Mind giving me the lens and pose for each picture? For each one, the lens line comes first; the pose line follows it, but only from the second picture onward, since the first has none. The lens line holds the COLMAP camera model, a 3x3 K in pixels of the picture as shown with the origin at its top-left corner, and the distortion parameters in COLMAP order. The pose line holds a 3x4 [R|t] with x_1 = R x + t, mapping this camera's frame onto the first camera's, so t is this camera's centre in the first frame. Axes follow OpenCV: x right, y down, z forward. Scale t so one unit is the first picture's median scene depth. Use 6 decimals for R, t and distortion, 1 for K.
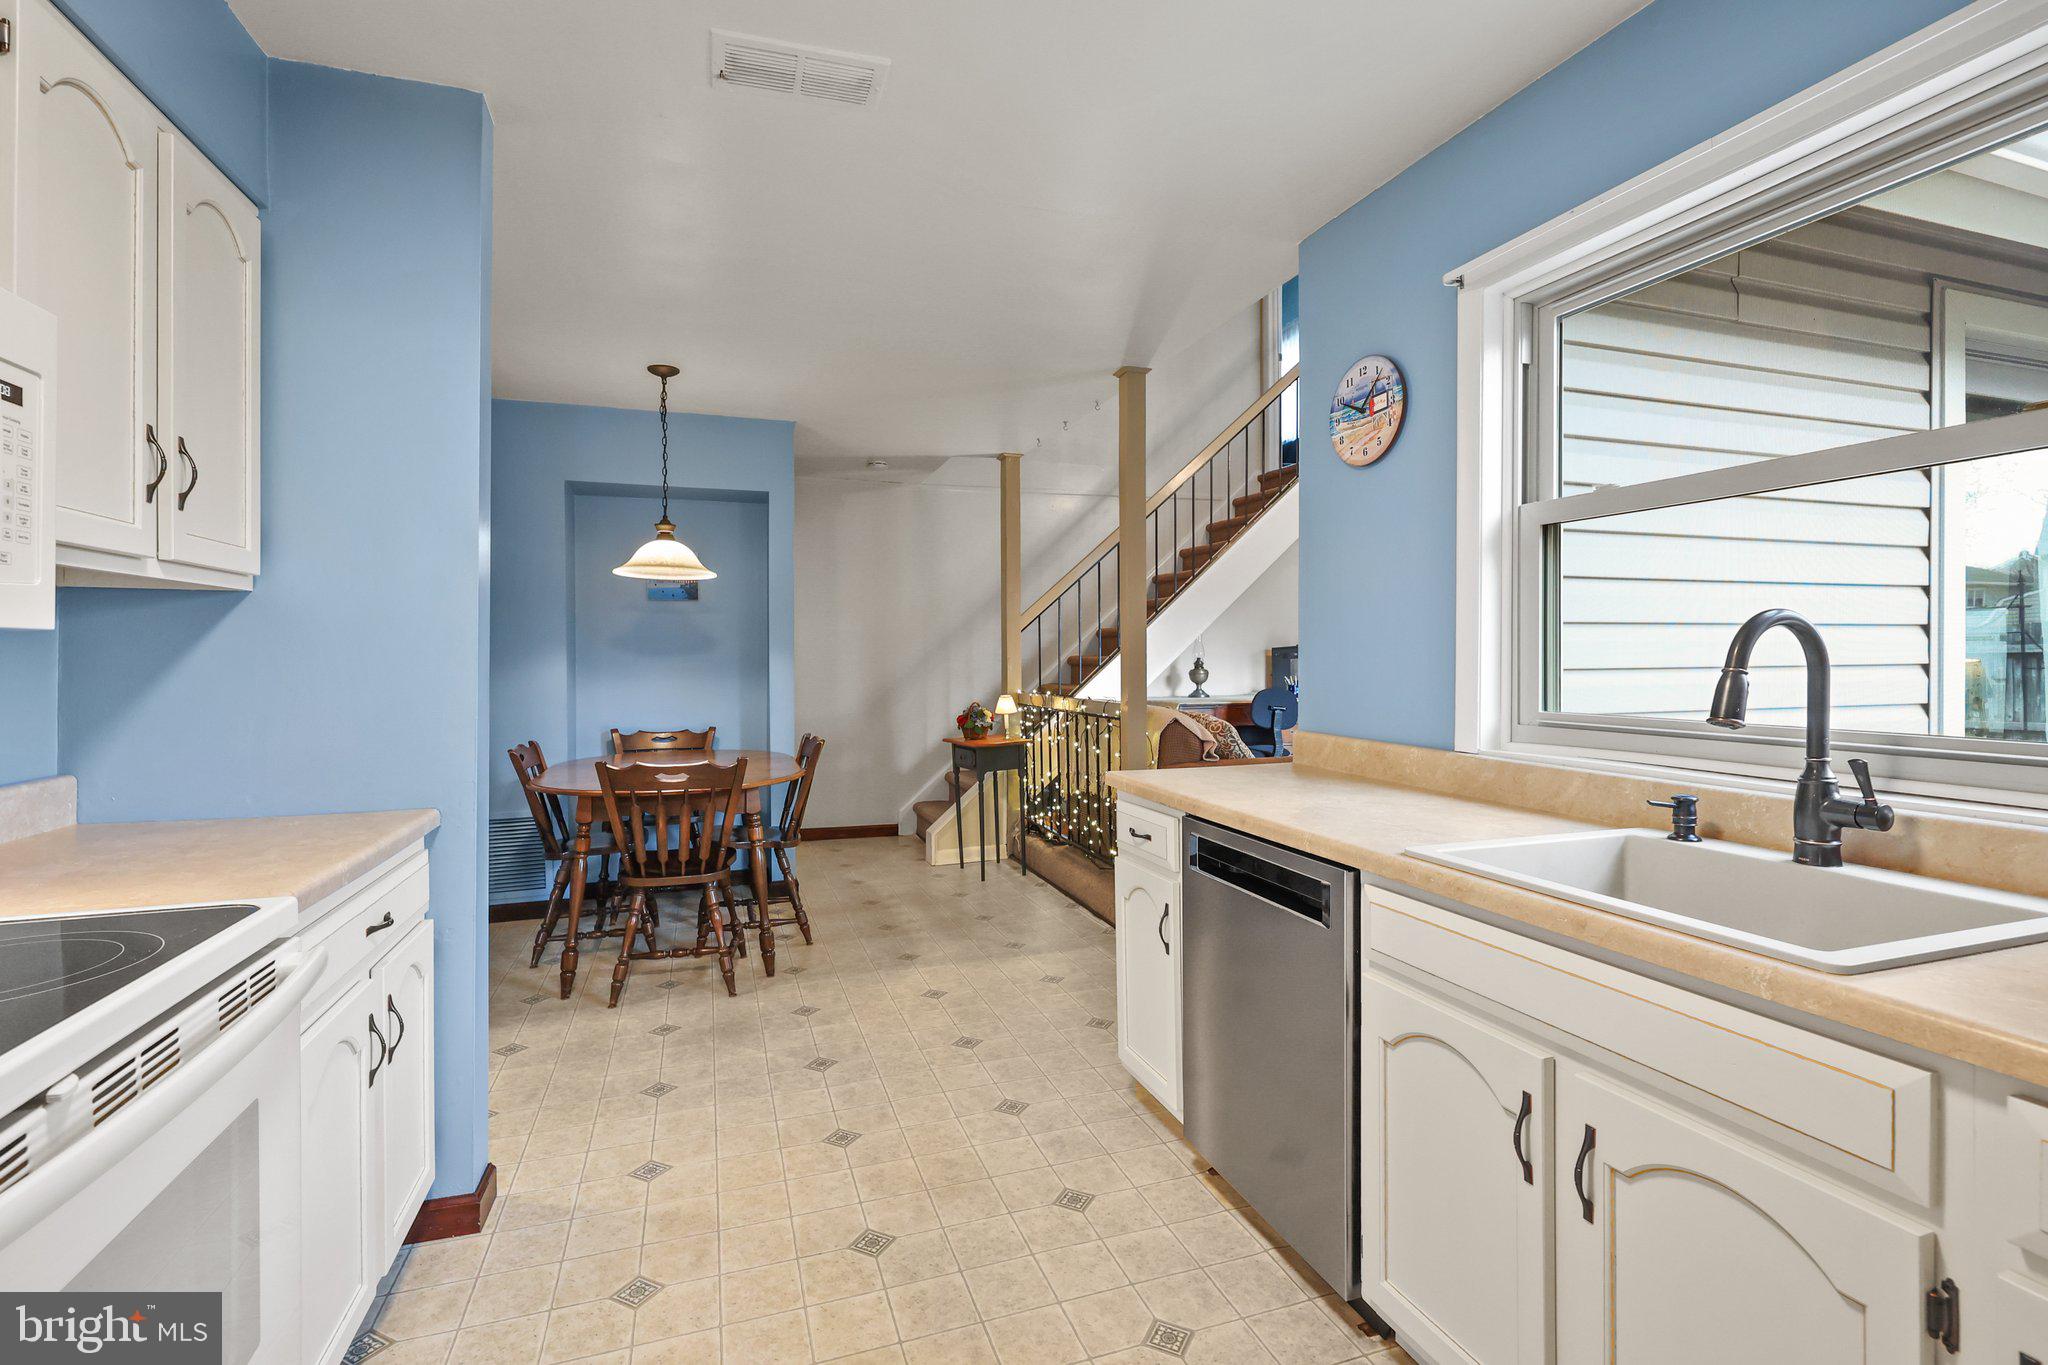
lens RADIAL K [[955.9, 0, 1031.1], [0, 955.9, 661.9], [0, 0, 1]] dist [-0.000011, 0.000165]
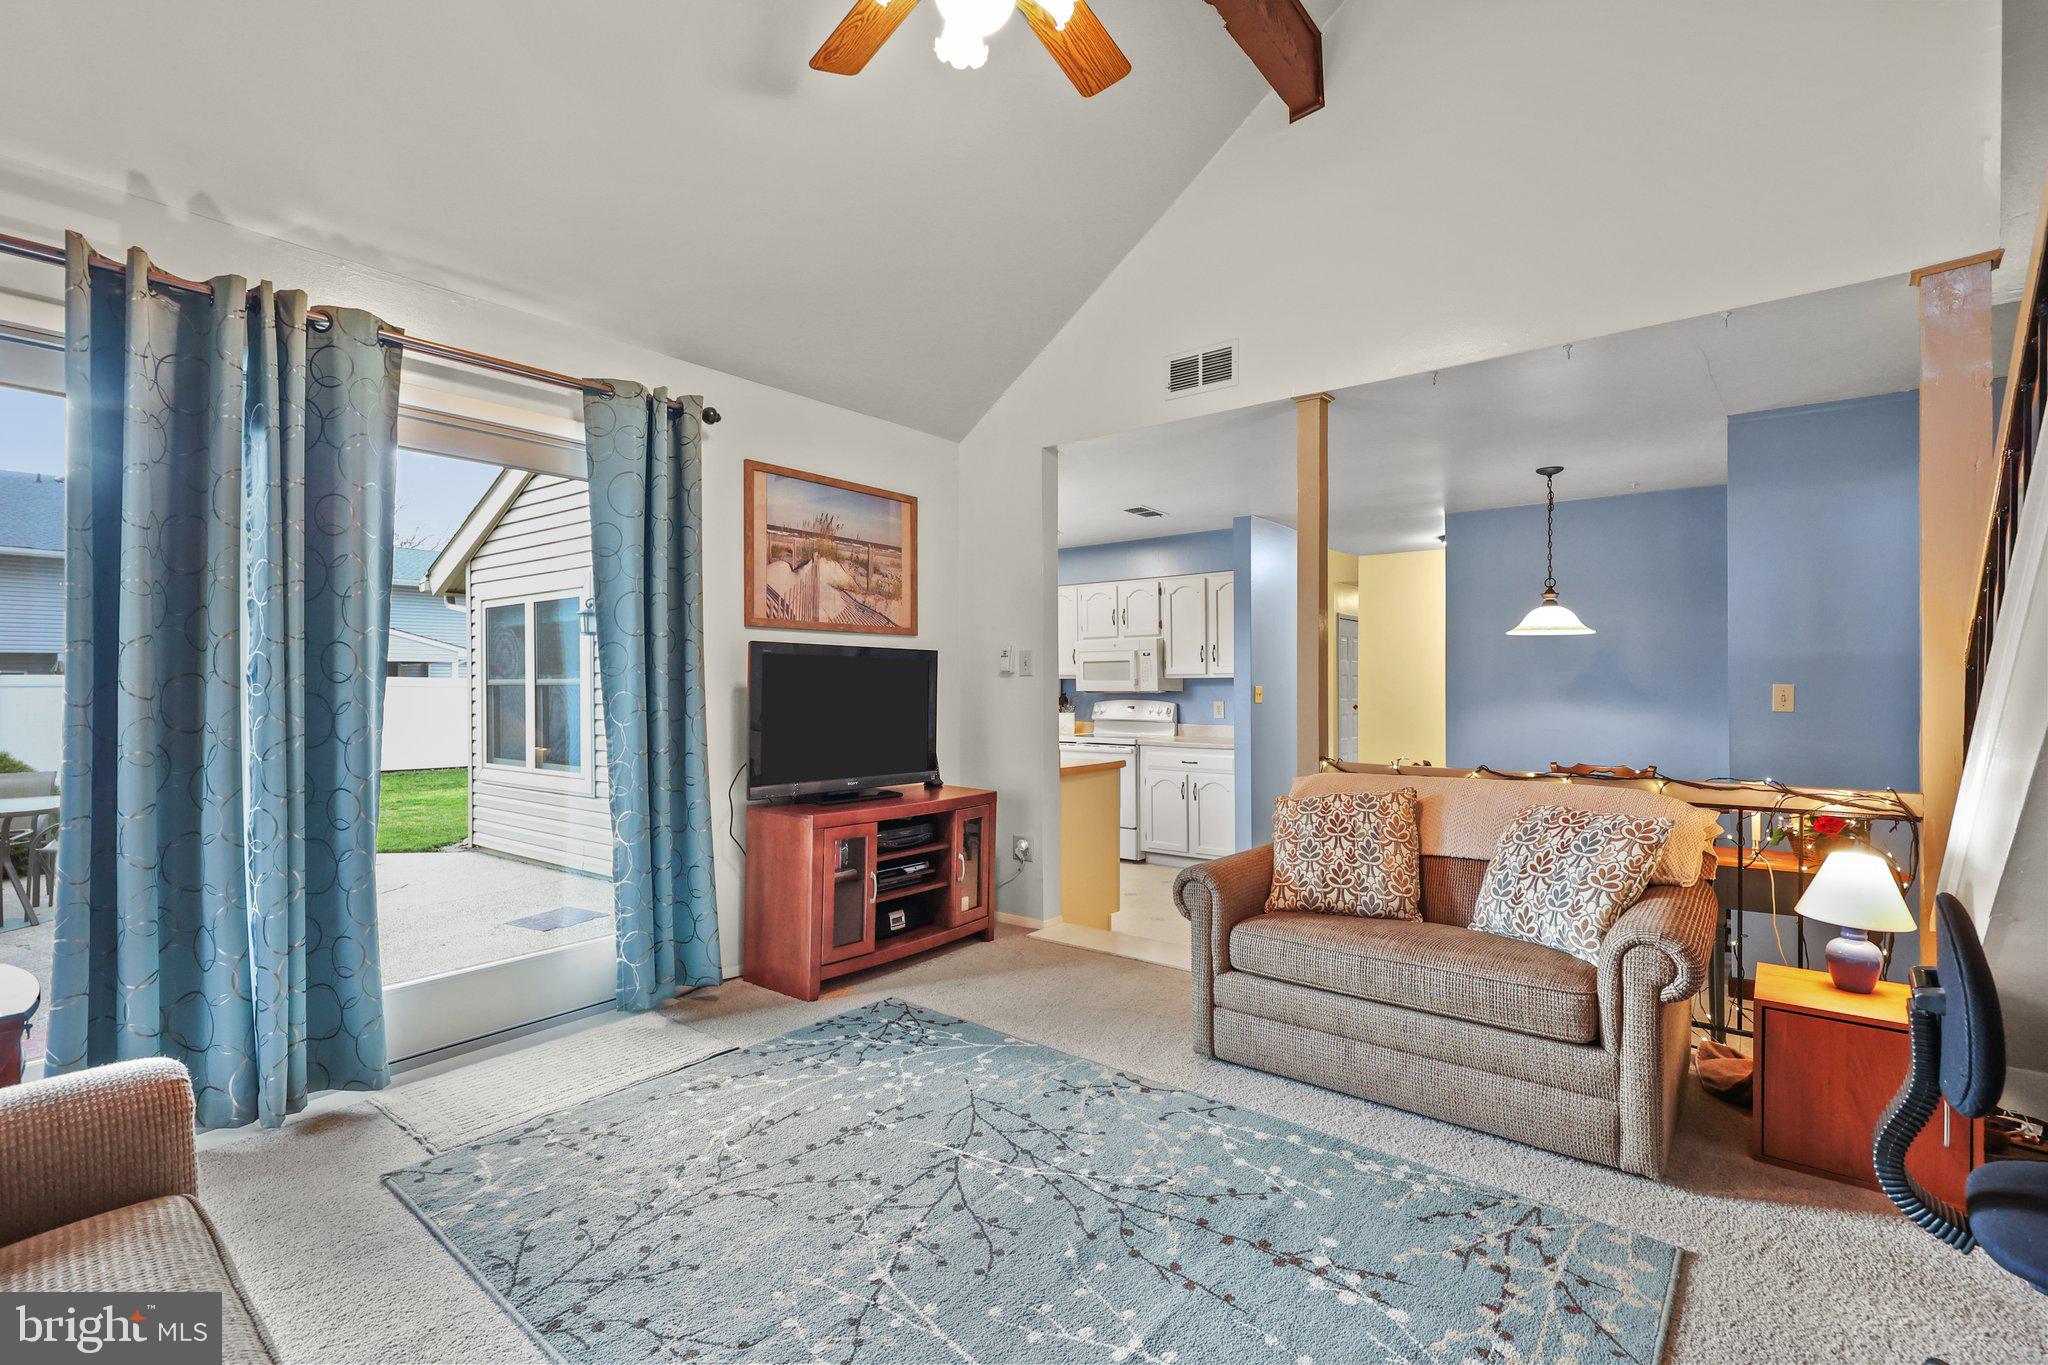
lens RADIAL K [[930.2, 0, 1026.1], [0, 930.2, 681.5], [0, 0, 1]] dist [0.001108, 0.000584]
pose [[-0.843417, 0.004788, -0.537239, 1.126222], [0.003089, 0.999987, 0.004062, -0.048045], [0.537251, 0.001767, -0.843421, 2.204313]]
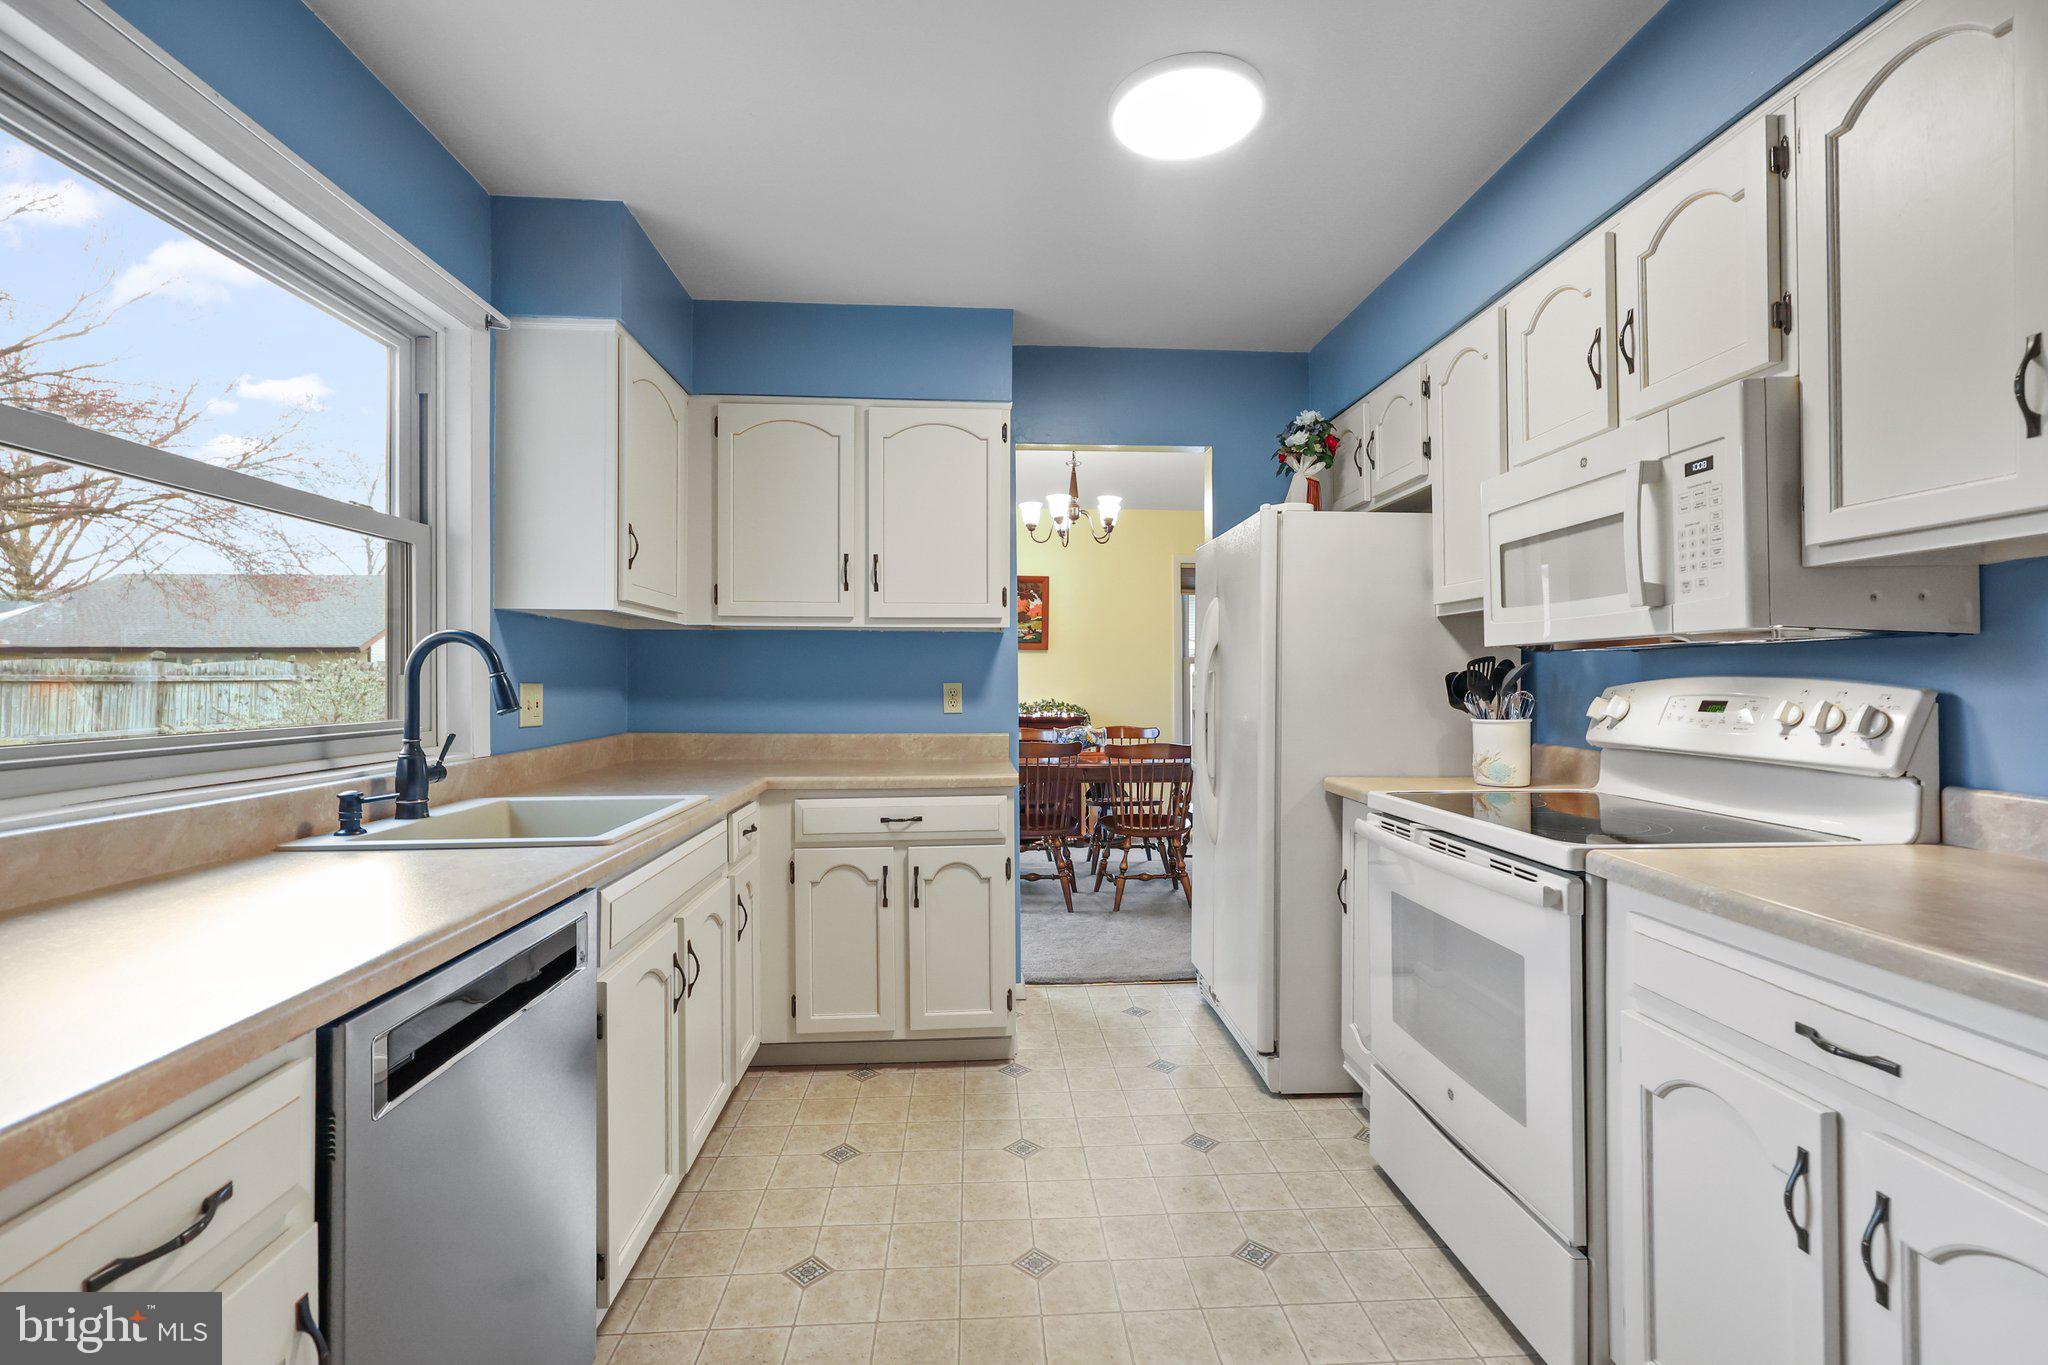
lens RADIAL K [[902.4, 0, 1027.6], [0, 902.4, 682.9], [0, 0, 1]] dist [-0.000790, -0.000051]
pose [[-0.962286, 0.006007, 0.271974, -0.174643], [0.008170, 0.999943, 0.006821, 0.009534], [-0.271918, 0.008786, -0.962280, 0.969766]]
